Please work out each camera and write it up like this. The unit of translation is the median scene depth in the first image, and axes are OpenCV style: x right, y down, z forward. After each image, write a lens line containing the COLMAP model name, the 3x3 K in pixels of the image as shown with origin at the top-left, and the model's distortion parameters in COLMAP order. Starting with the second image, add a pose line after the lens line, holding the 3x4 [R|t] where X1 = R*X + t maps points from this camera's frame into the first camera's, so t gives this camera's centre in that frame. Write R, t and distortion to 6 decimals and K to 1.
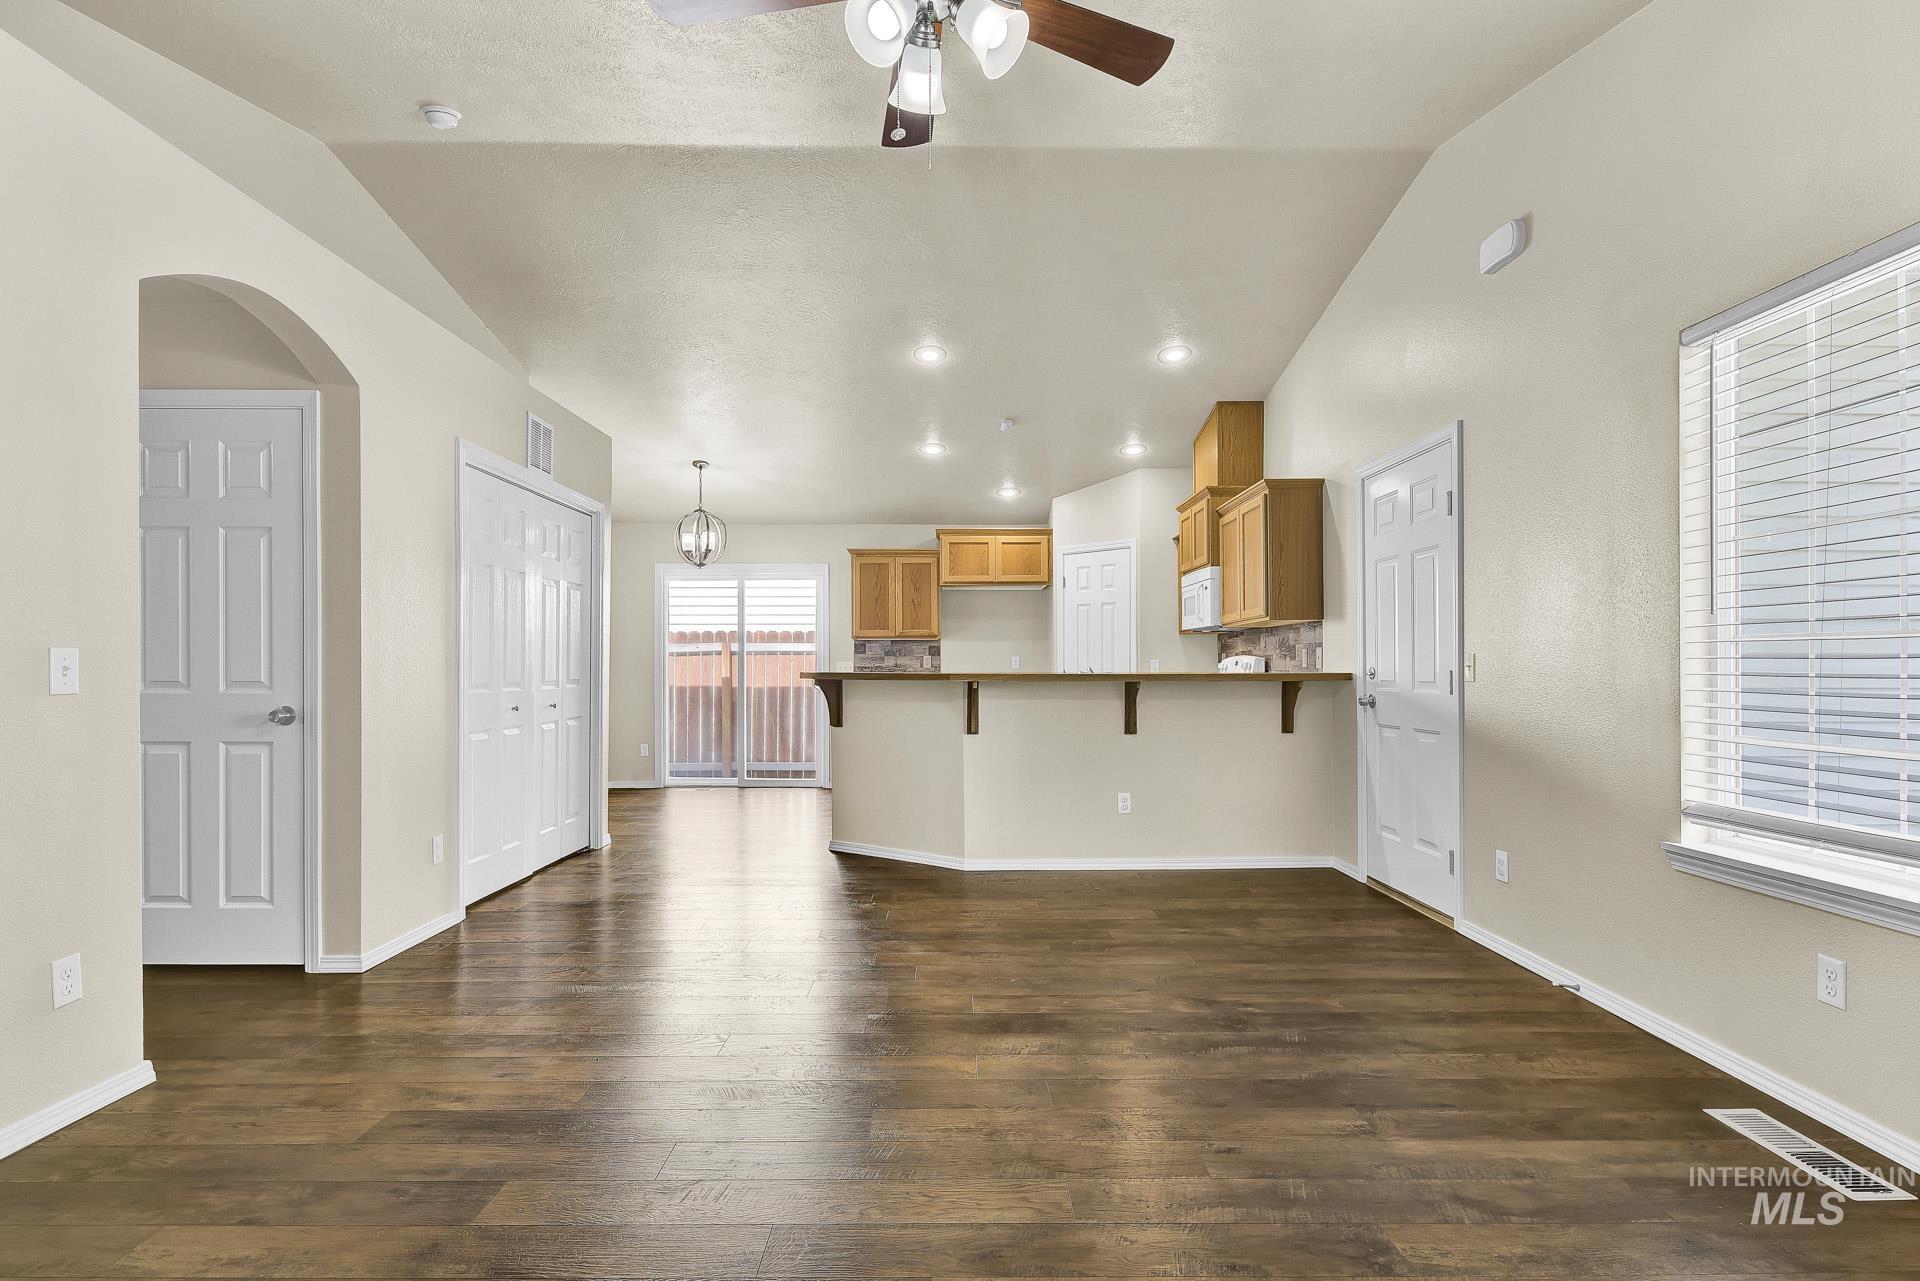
lens RADIAL K [[880.9, 0, 960.6], [0, 880.9, 658.2], [0, 0, 1]] dist [0.000938, 0.000370]
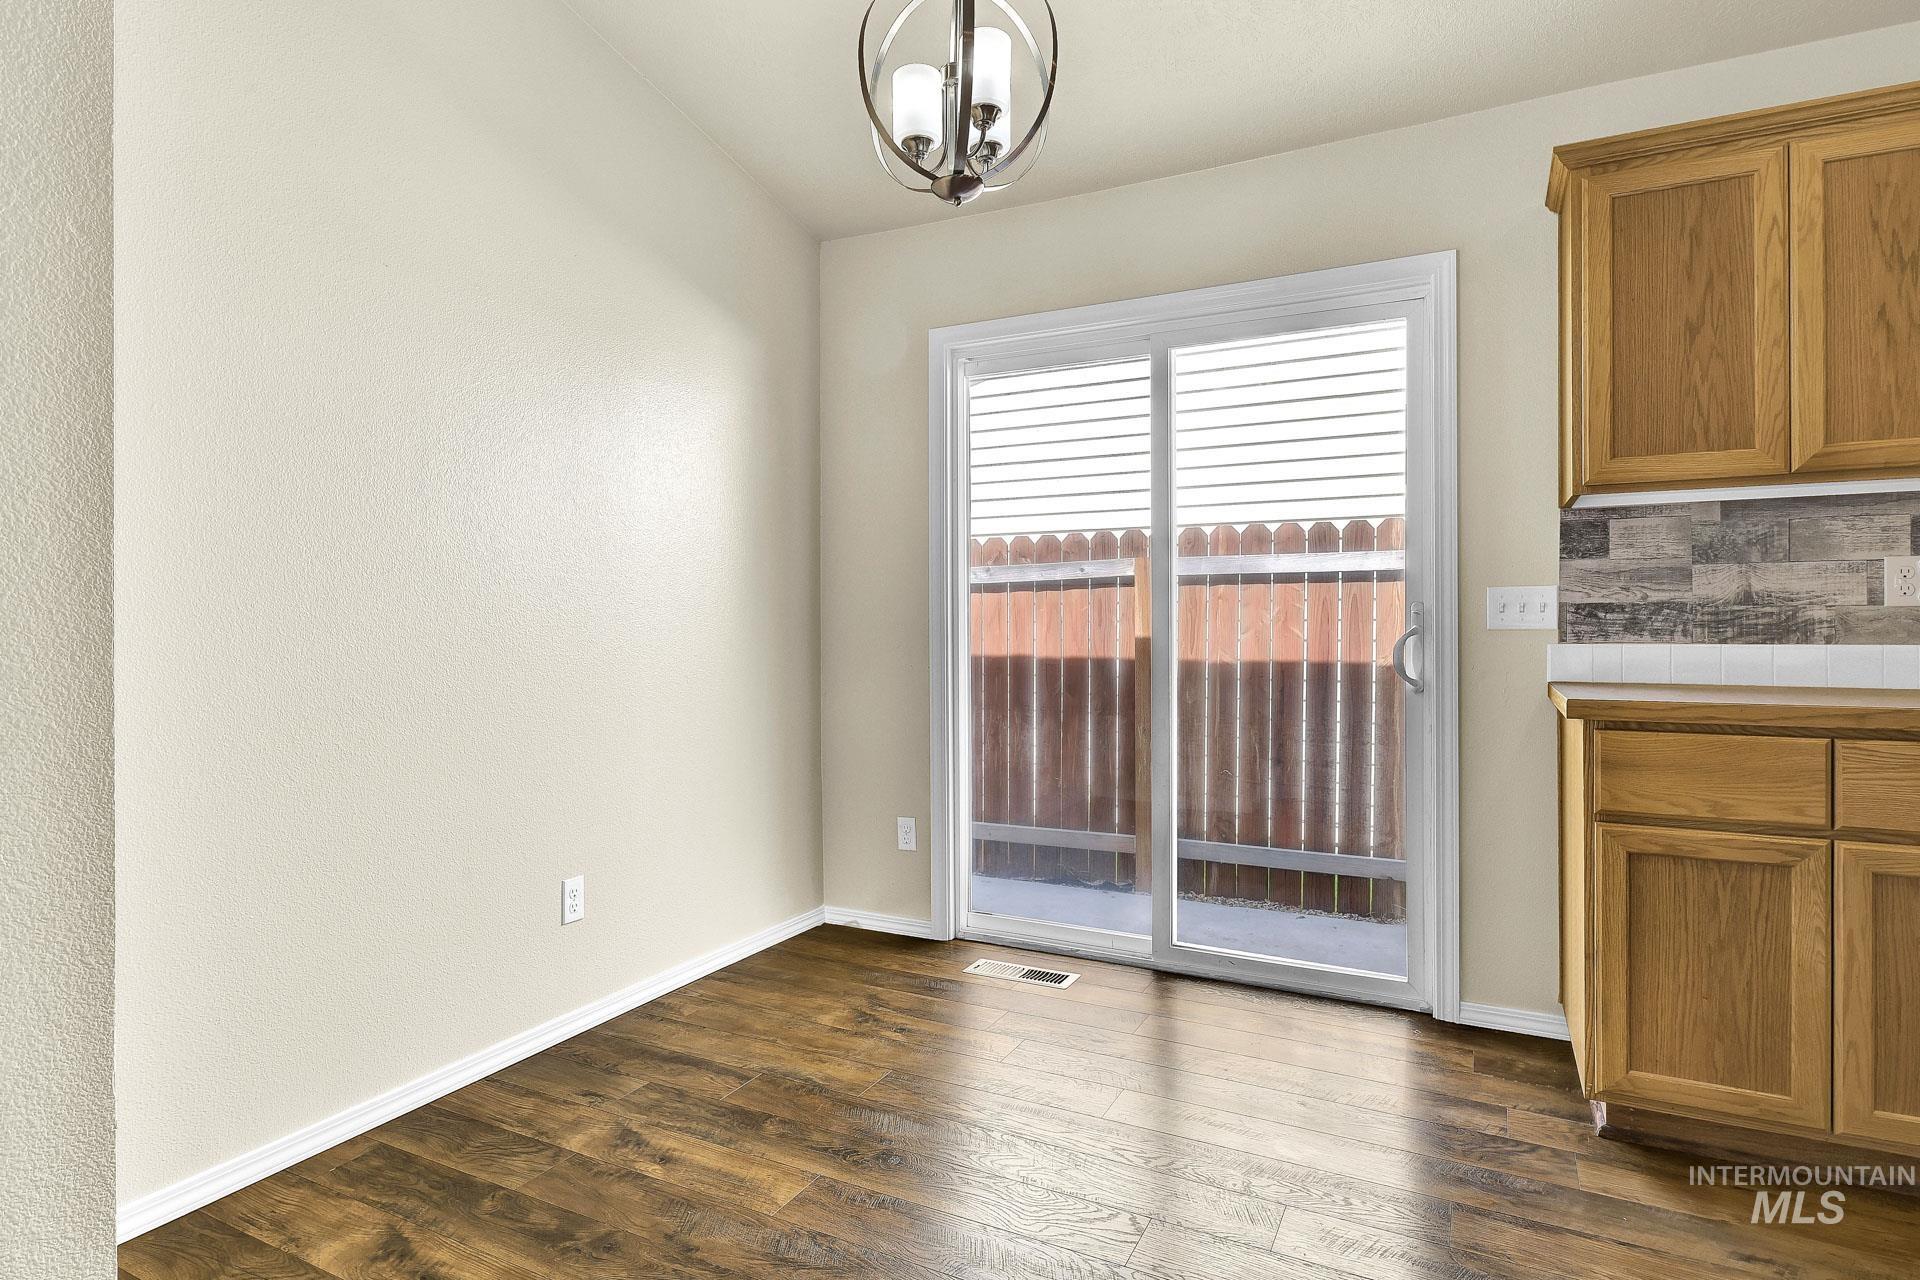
lens RADIAL K [[1039.4, 0, 954.7], [0, 1039.4, 624.2], [0, 0, 1]] dist [0.003646, 0.000094]
pose [[0.882061, 0.001091, -0.471134, -0.111545], [0.004645, 0.999929, 0.011012, 0.009265], [0.471112, -0.011901, 0.881993, 0.518024]]
